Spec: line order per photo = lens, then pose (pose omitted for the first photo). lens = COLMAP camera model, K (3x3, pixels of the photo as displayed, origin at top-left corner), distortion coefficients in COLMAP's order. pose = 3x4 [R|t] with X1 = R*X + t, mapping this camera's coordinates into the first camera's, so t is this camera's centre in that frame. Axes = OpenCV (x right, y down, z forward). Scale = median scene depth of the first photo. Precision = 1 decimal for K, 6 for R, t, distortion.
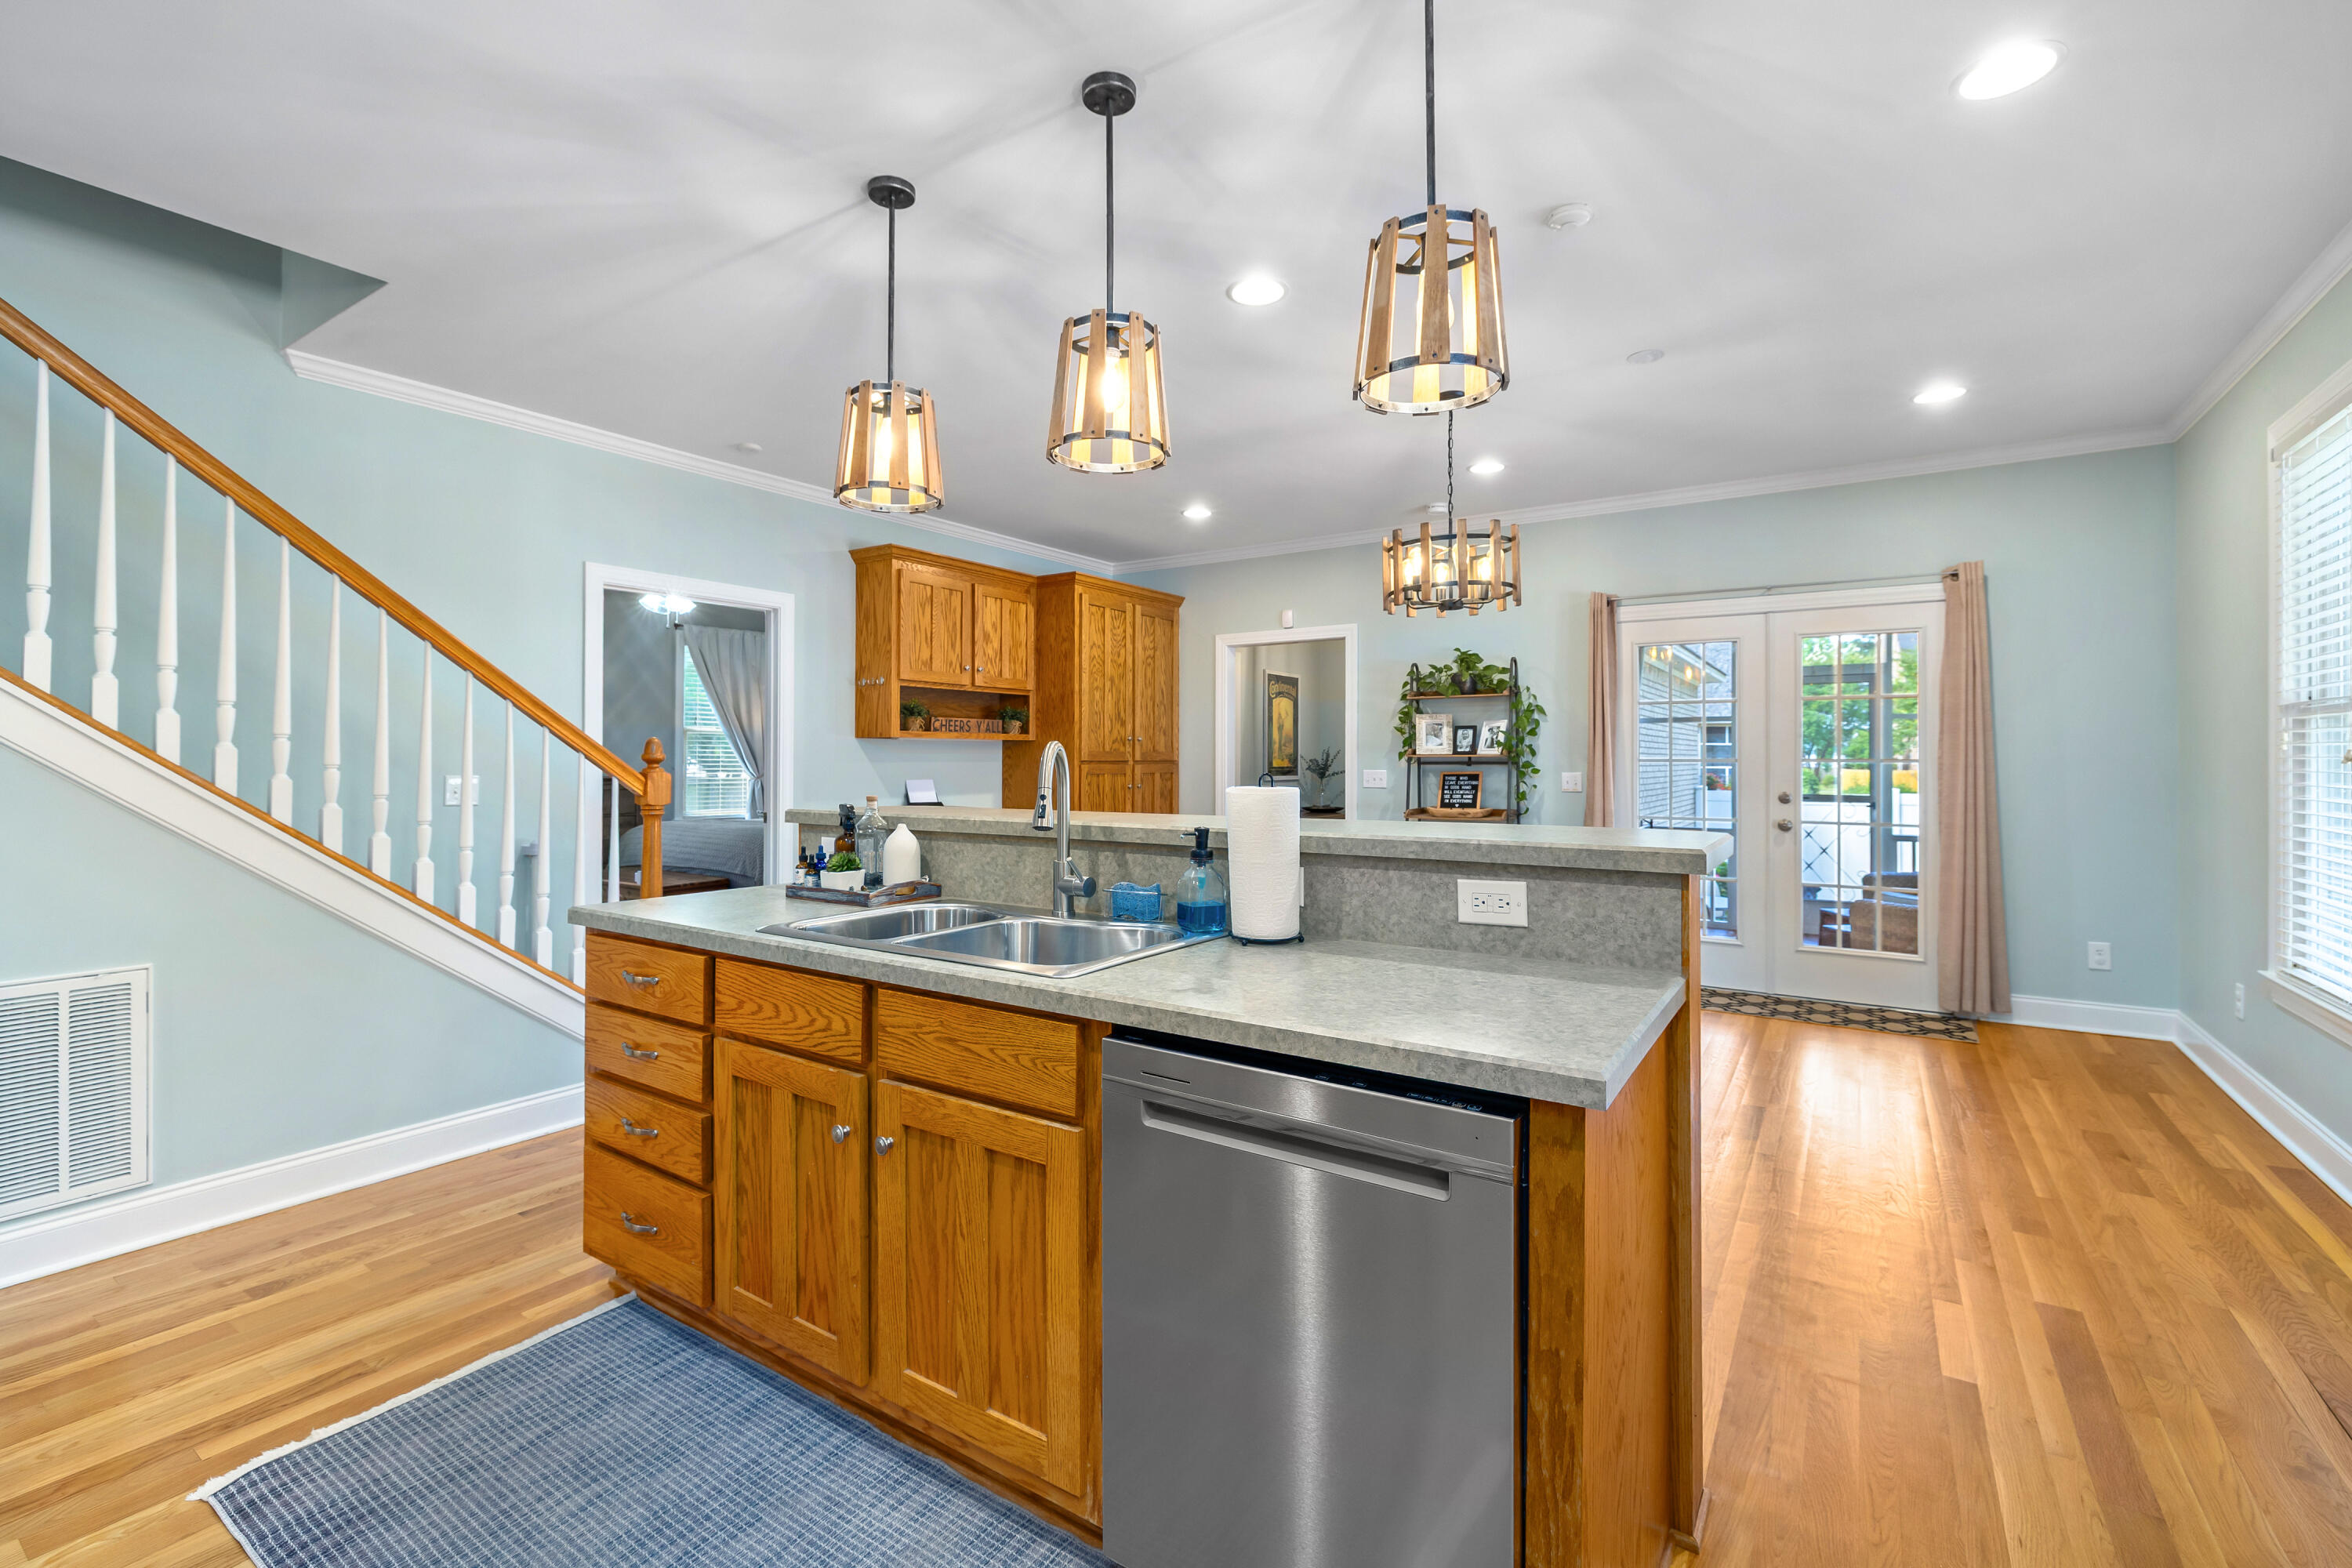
lens RADIAL K [[1030.8, 0, 1161.2], [0, 1030.8, 759.6], [0, 0, 1]] dist [0.000131, 0.000370]
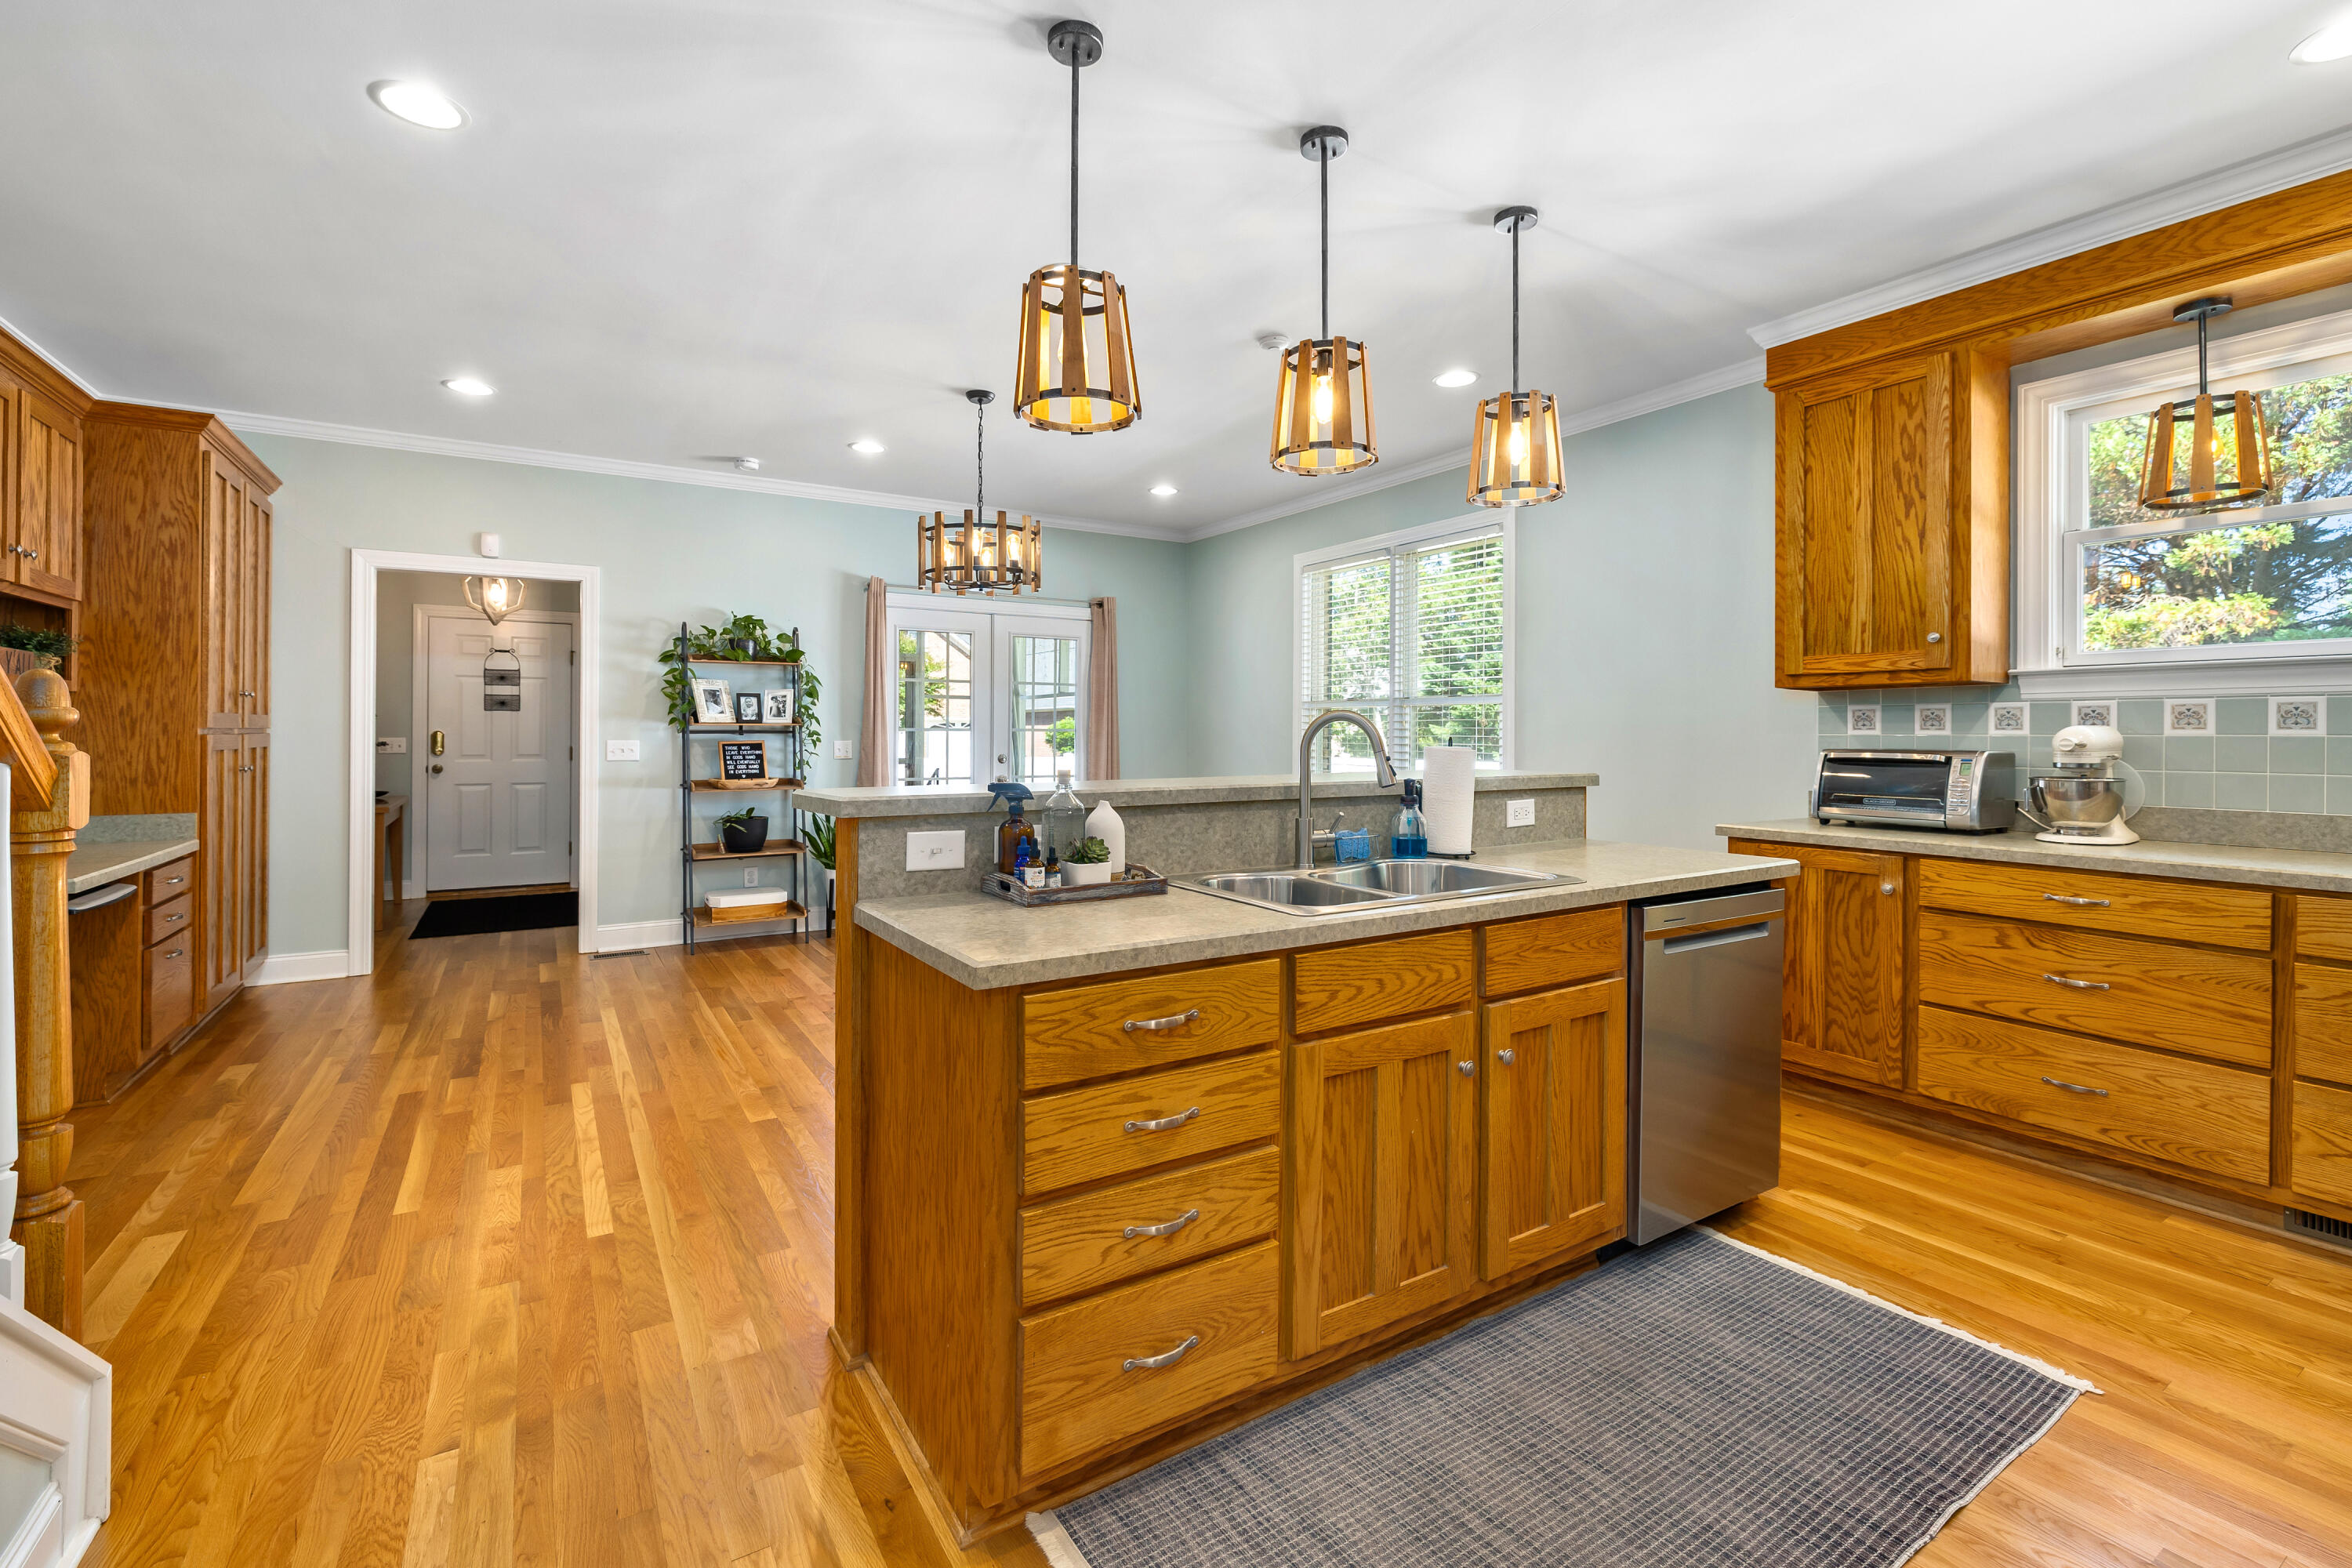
lens RADIAL K [[1030.8, 0, 1148.9], [0, 1030.8, 736.7], [0, 0, 1]] dist [0.000131, 0.000370]
pose [[0.400190, -0.003789, 0.916424, -1.135898], [-0.002587, 0.999983, 0.005265, 0.005358], [-0.916429, -0.004478, 0.400173, 0.686952]]
